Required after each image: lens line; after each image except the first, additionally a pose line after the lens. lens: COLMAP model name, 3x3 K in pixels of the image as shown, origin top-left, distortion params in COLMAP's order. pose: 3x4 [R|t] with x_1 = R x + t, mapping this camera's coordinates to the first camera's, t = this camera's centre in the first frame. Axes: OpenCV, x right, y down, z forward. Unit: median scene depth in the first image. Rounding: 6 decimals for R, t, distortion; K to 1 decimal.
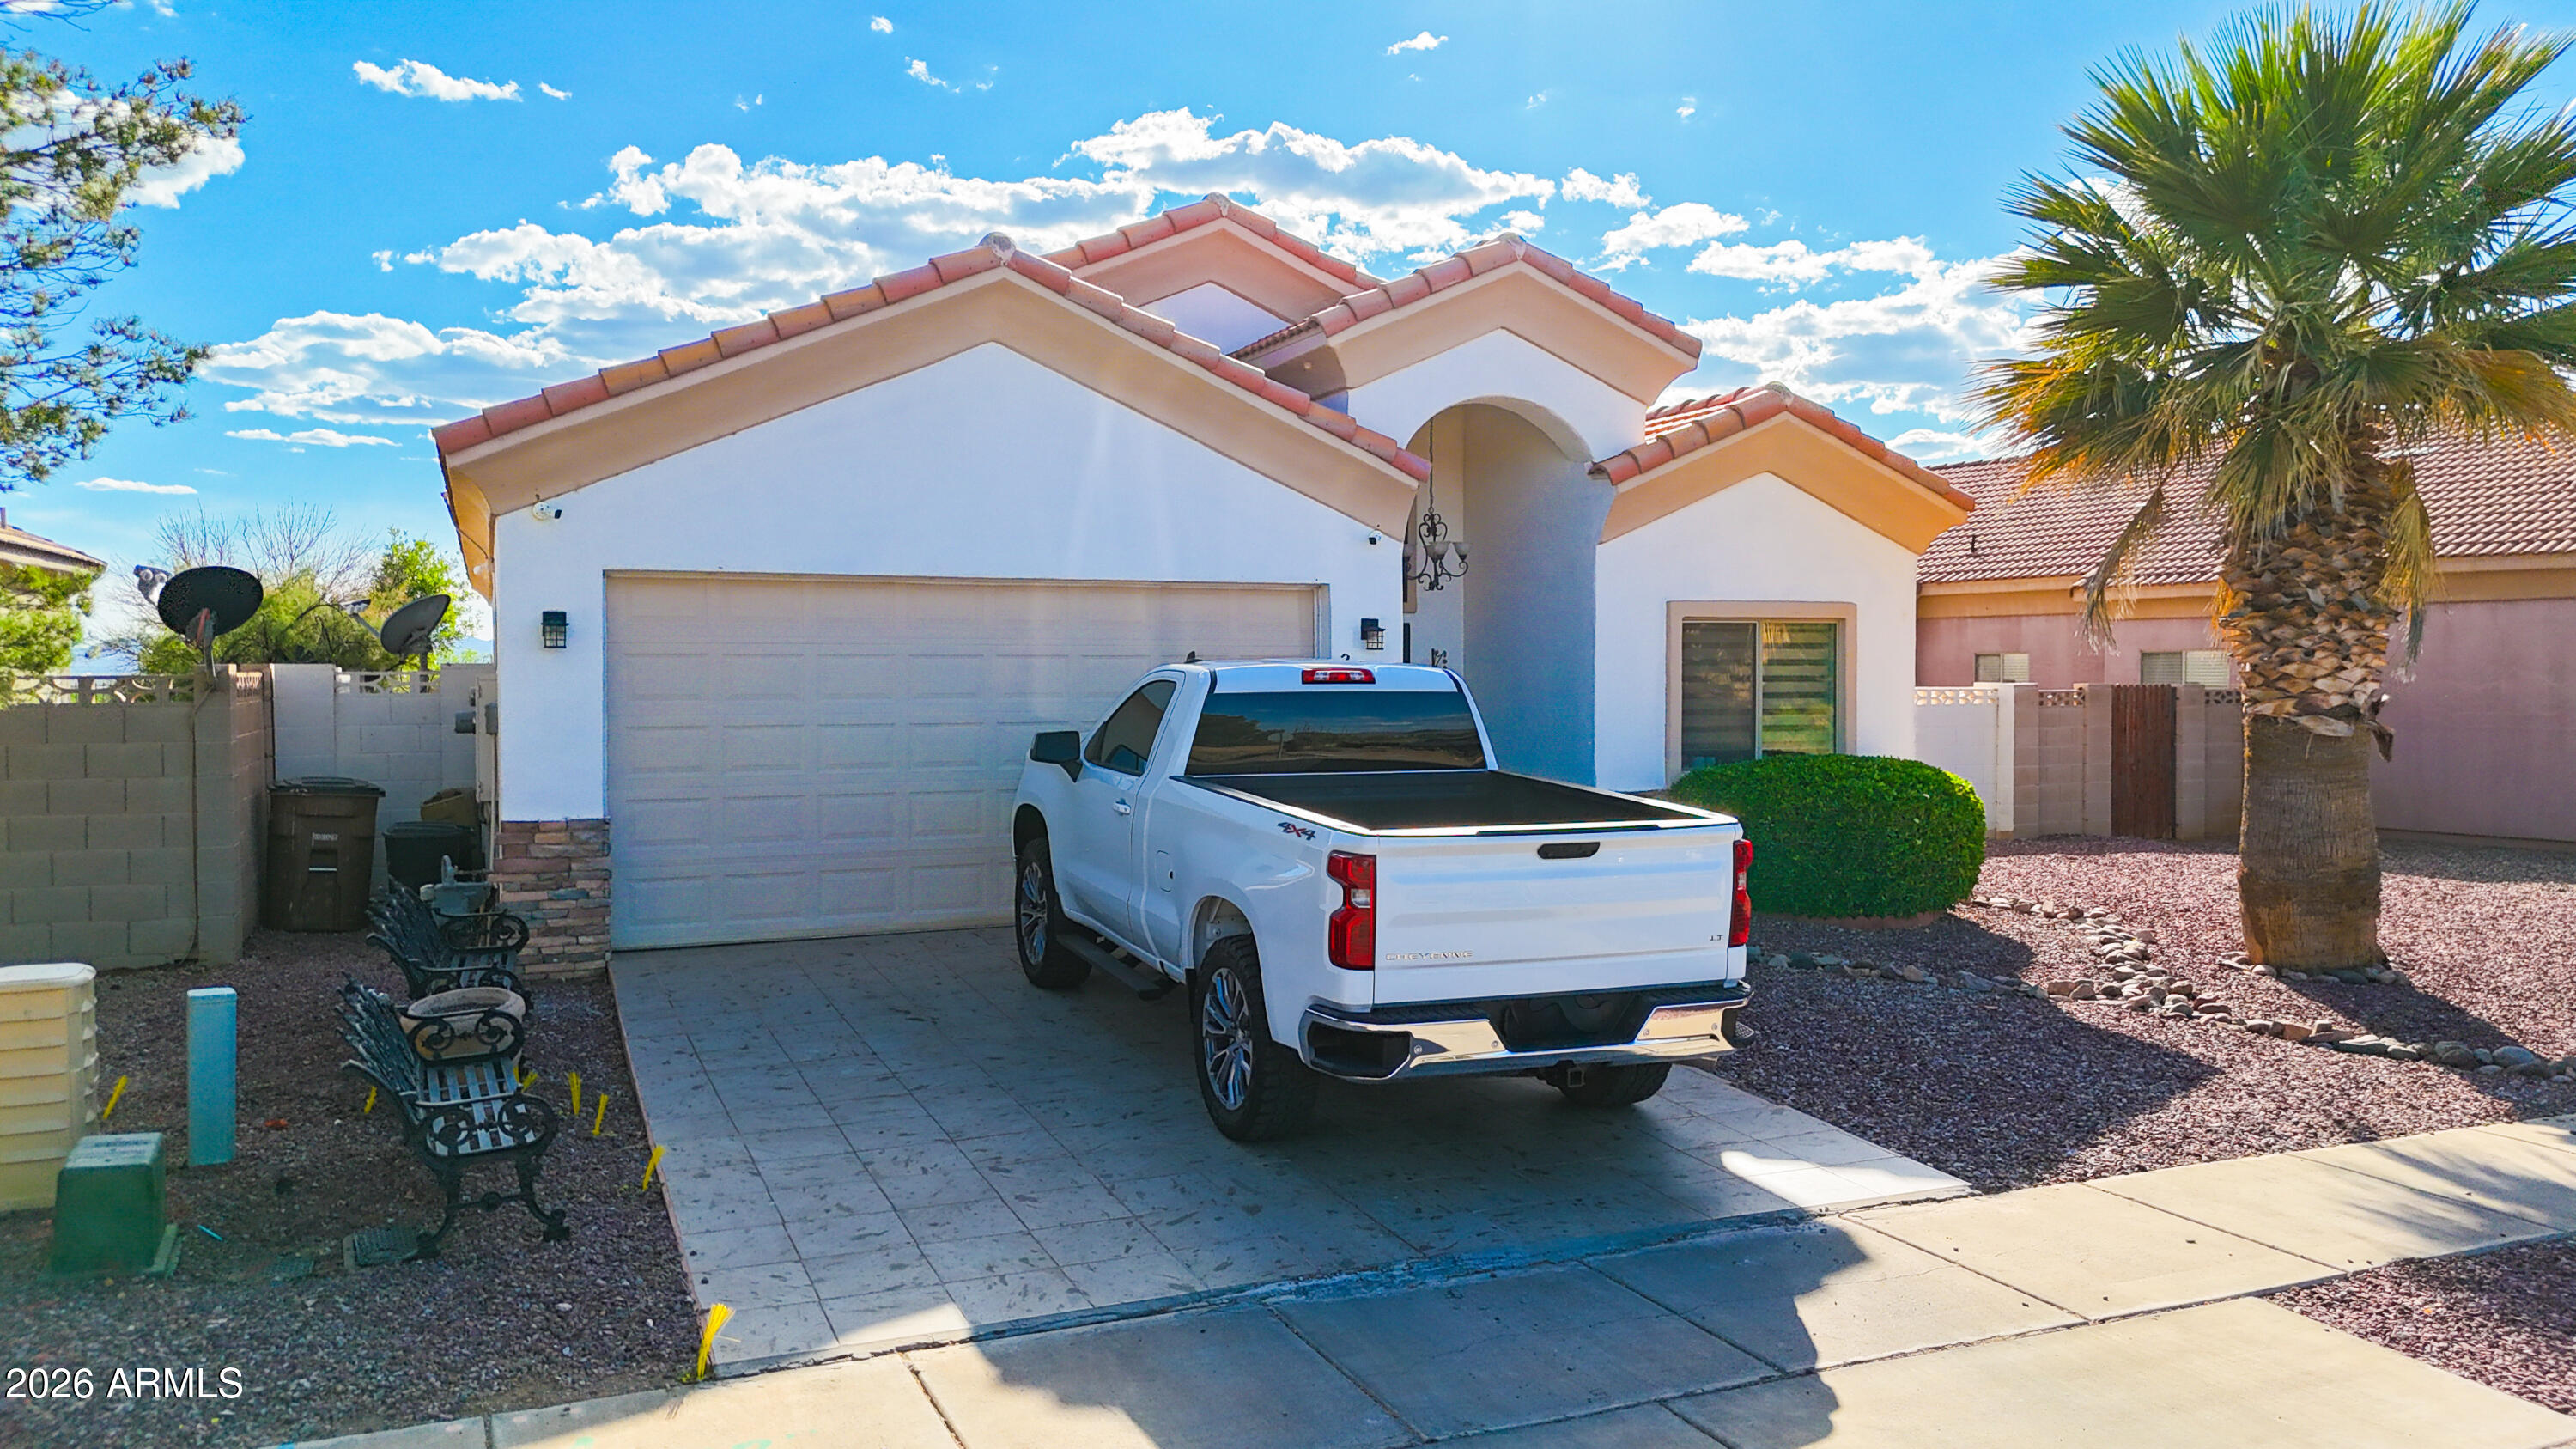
lens RADIAL K [[1908.1, 0, 1304.8], [0, 1908.1, 736.4], [0, 0, 1]] dist [0.065458, -0.067916]
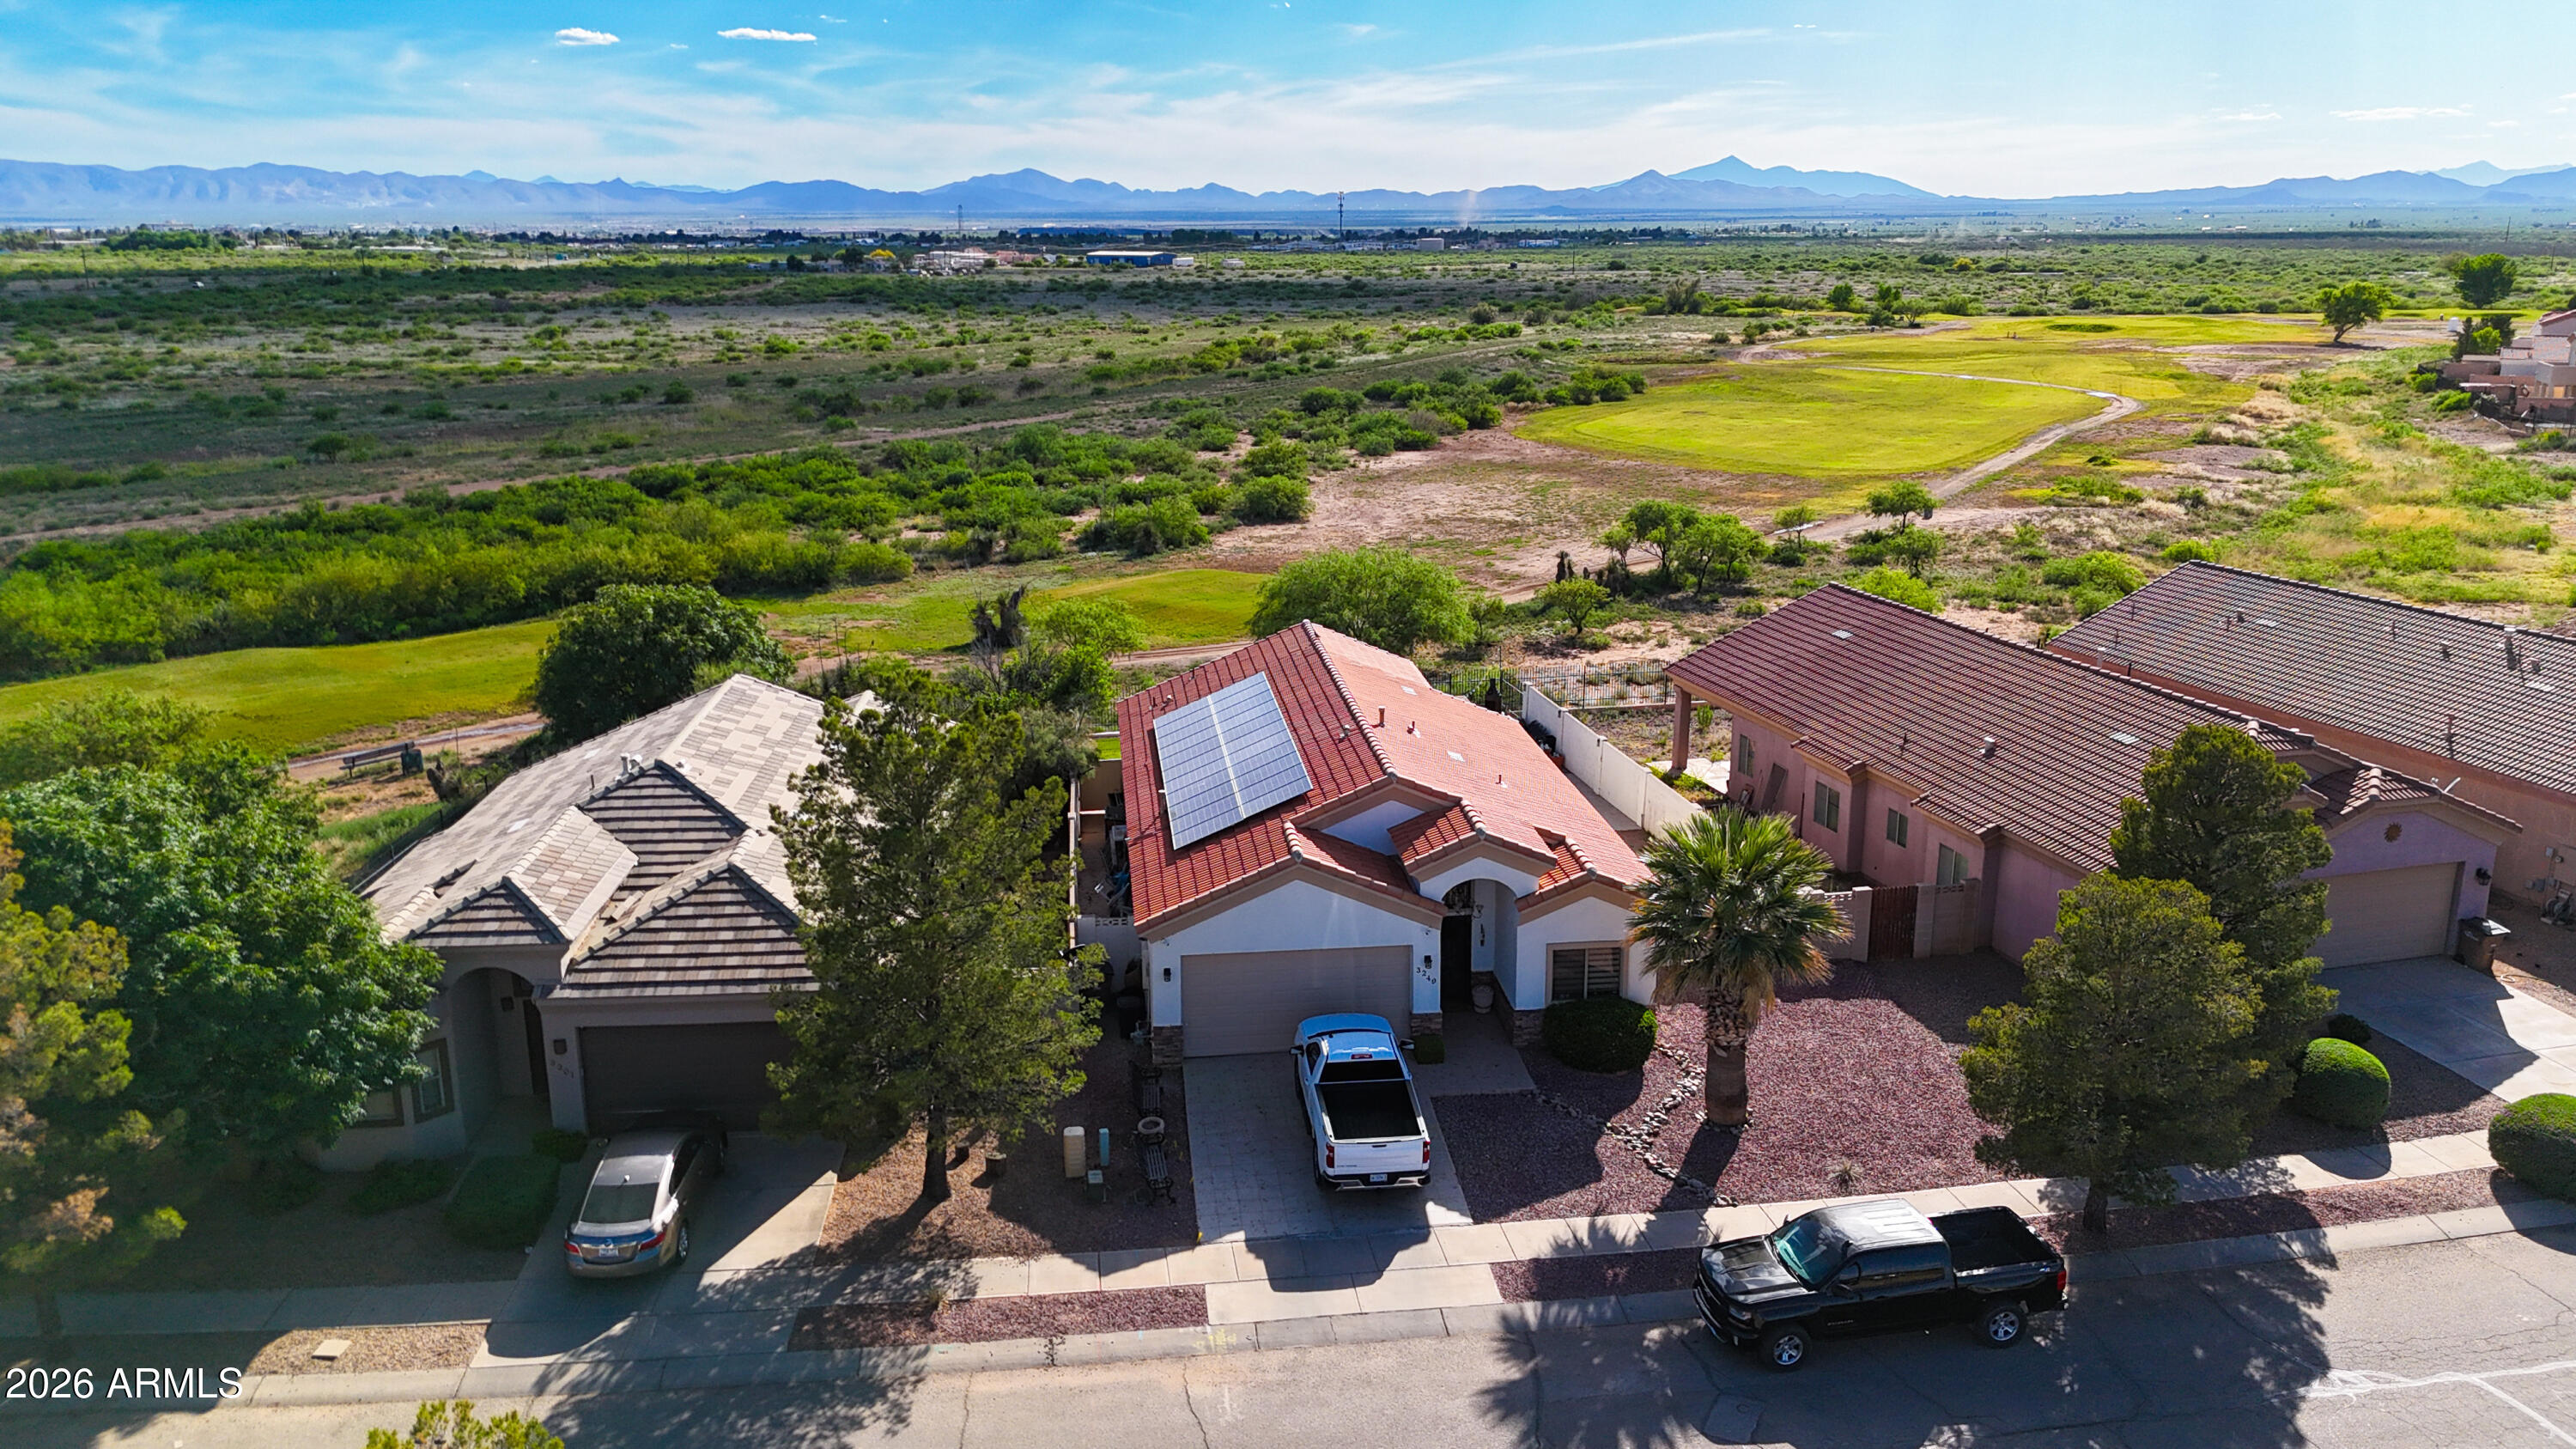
lens RADIAL K [[1908.1, 0, 1296.6], [0, 1908.1, 714.1], [0, 0, 1]] dist [0.065458, -0.067916]
pose [[0.958231, 0.069404, -0.277446, 0.726572], [-0.006375, 0.975050, 0.221895, -1.242283], [0.285924, -0.210858, 0.934765, -1.973964]]
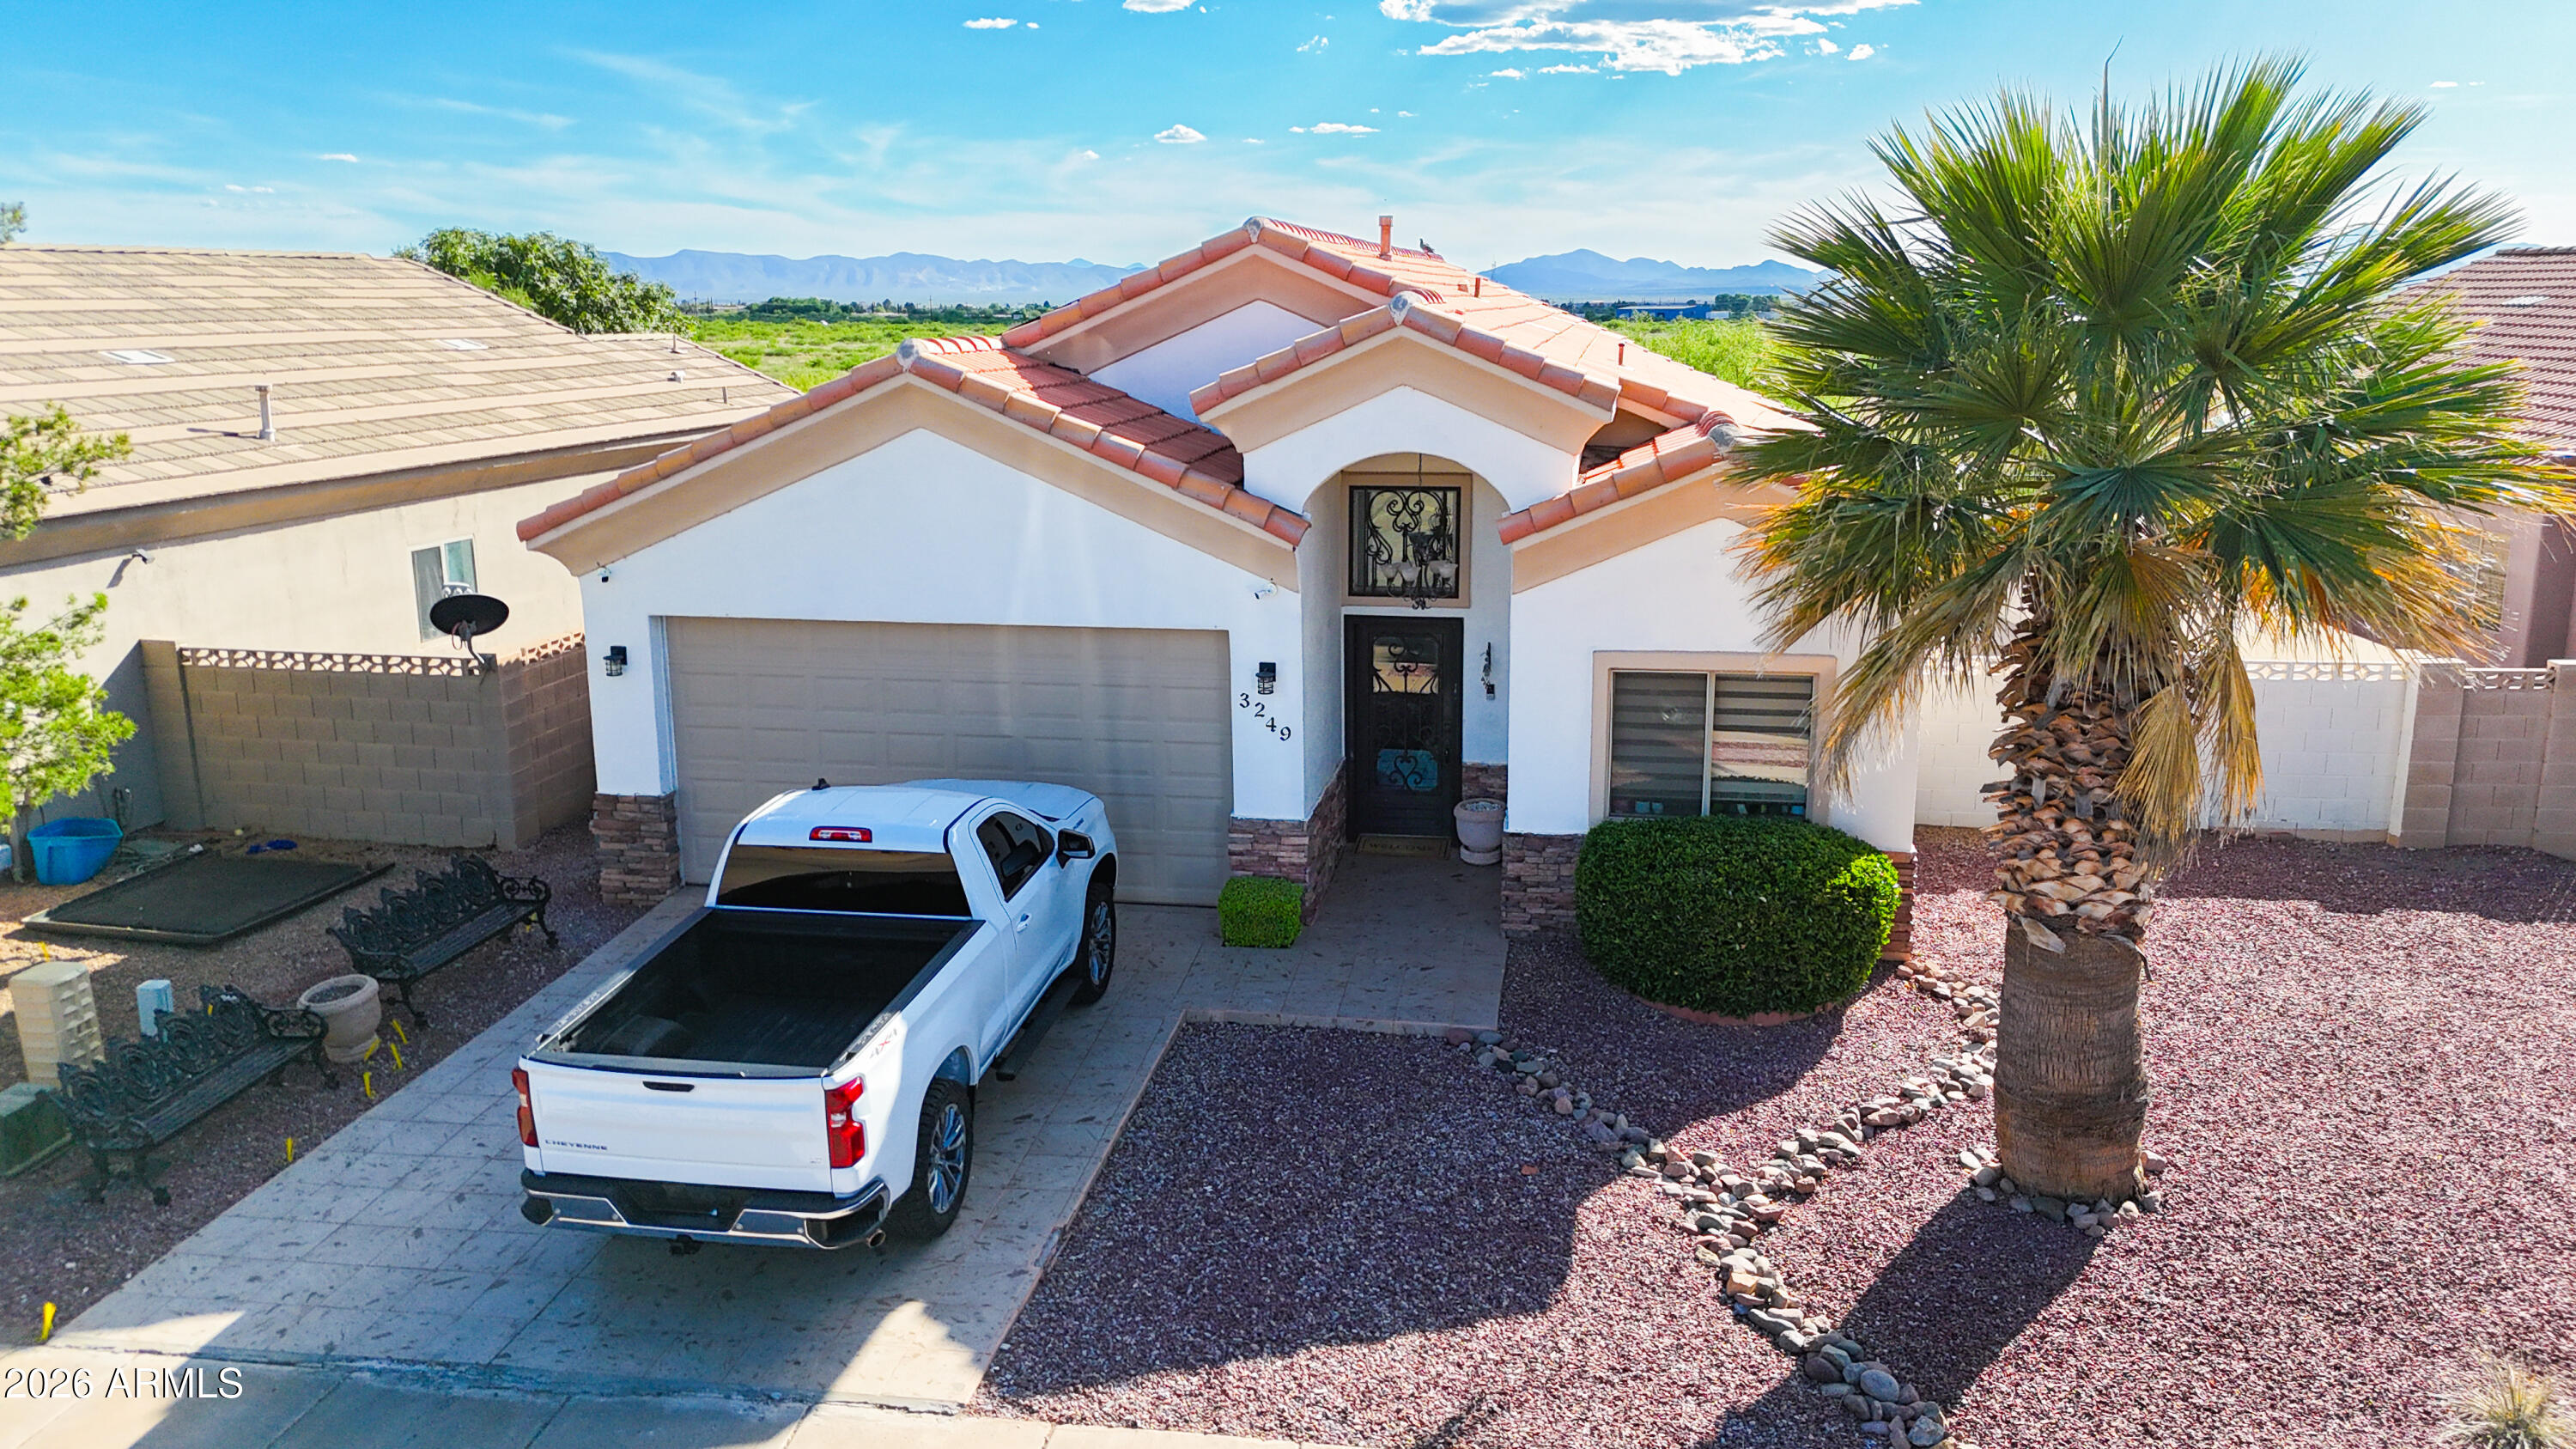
lens RADIAL K [[1908.1, 0, 1293.9], [0, 1908.1, 726.8], [0, 0, 1]] dist [0.065458, -0.067916]
pose [[0.842747, 0.115217, -0.525835, 0.728259], [-0.014031, 0.981195, 0.192506, -0.274897], [0.538127, -0.154856, 0.828516, 0.118522]]
